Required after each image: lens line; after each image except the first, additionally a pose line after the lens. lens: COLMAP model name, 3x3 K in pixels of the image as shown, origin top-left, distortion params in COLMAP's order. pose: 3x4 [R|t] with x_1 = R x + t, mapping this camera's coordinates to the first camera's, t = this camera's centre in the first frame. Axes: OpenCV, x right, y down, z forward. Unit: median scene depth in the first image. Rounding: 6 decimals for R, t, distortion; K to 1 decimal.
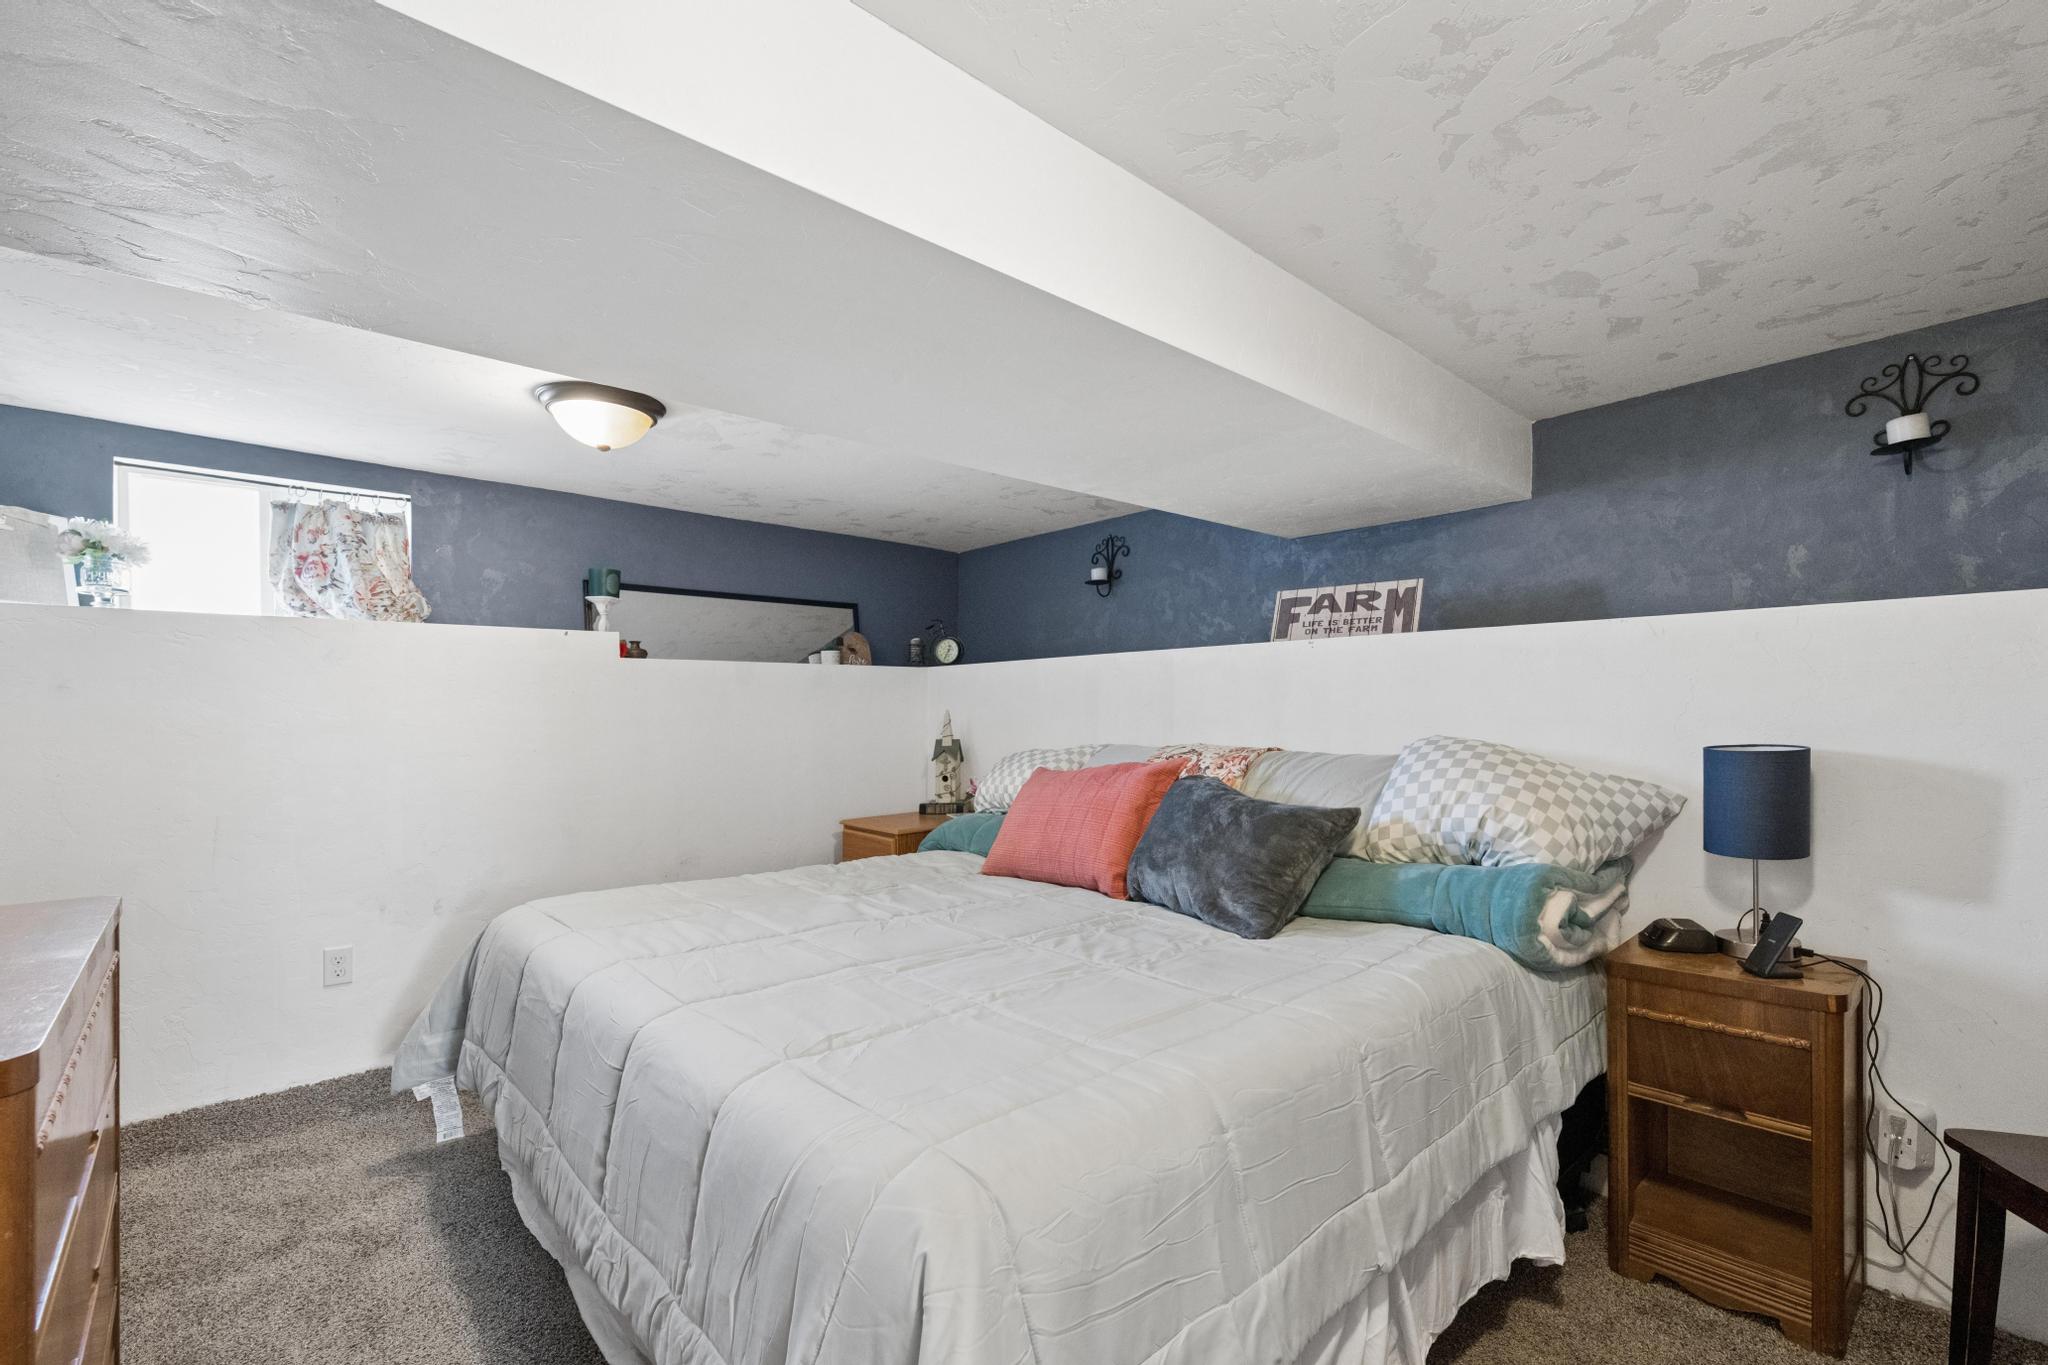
lens RADIAL K [[888.8, 0, 1030.2], [0, 888.8, 733.3], [0, 0, 1]] dist [-0.000708, -0.000198]
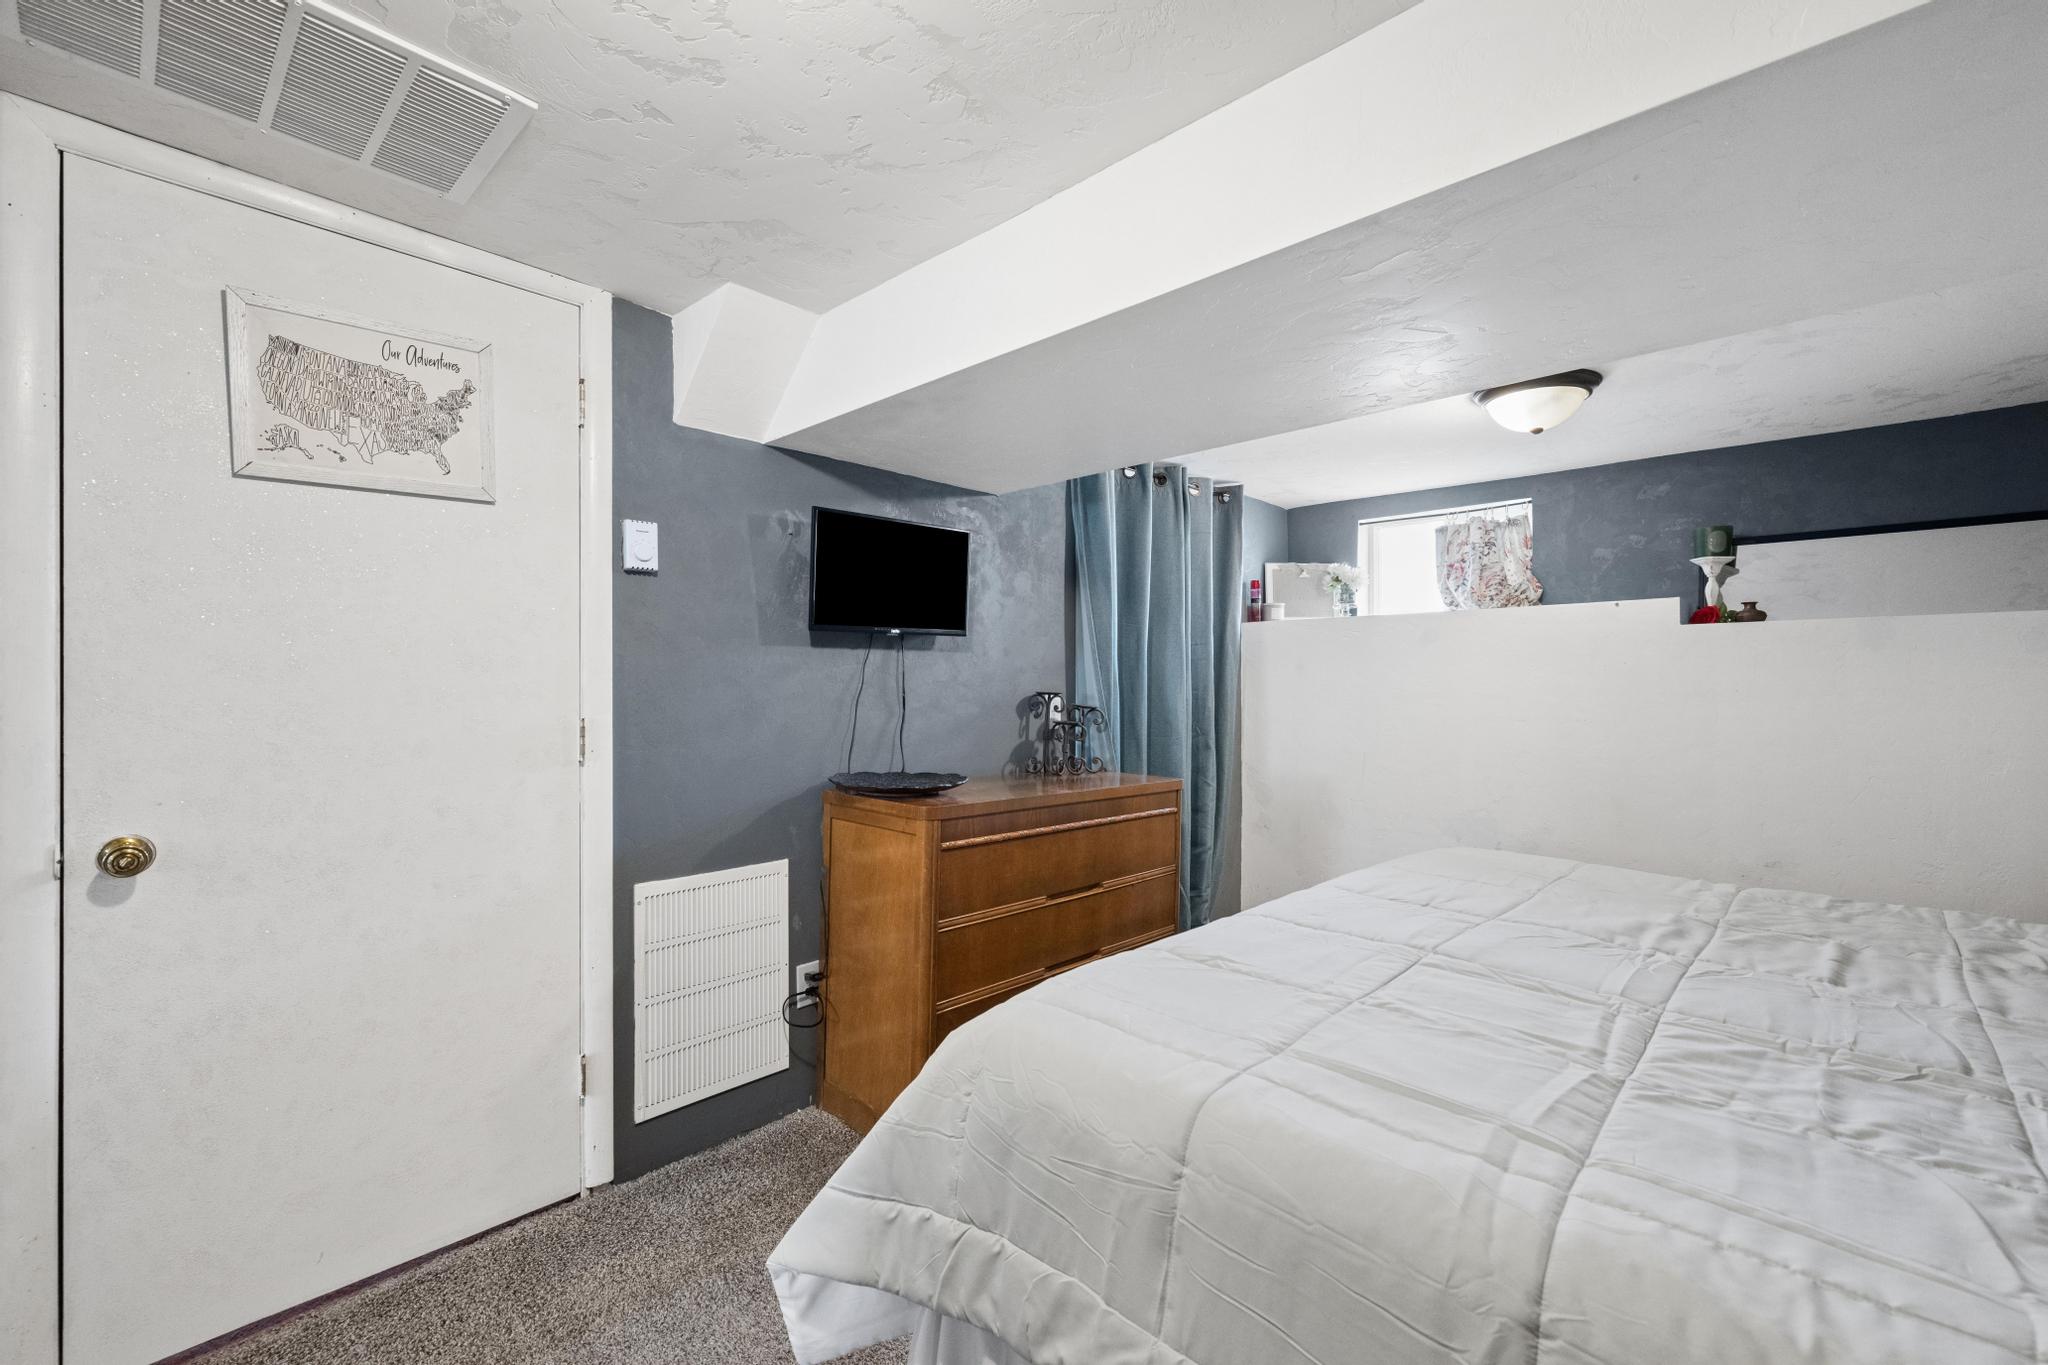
lens RADIAL K [[841.6, 0, 1031.9], [0, 841.6, 672.7], [0, 0, 1]] dist [-0.000254, 0.000012]
pose [[0.083852, -0.006995, -0.996454, 0.370071], [-0.027828, 0.999569, -0.009359, -0.008927], [0.996090, 0.028514, 0.083621, 0.273258]]
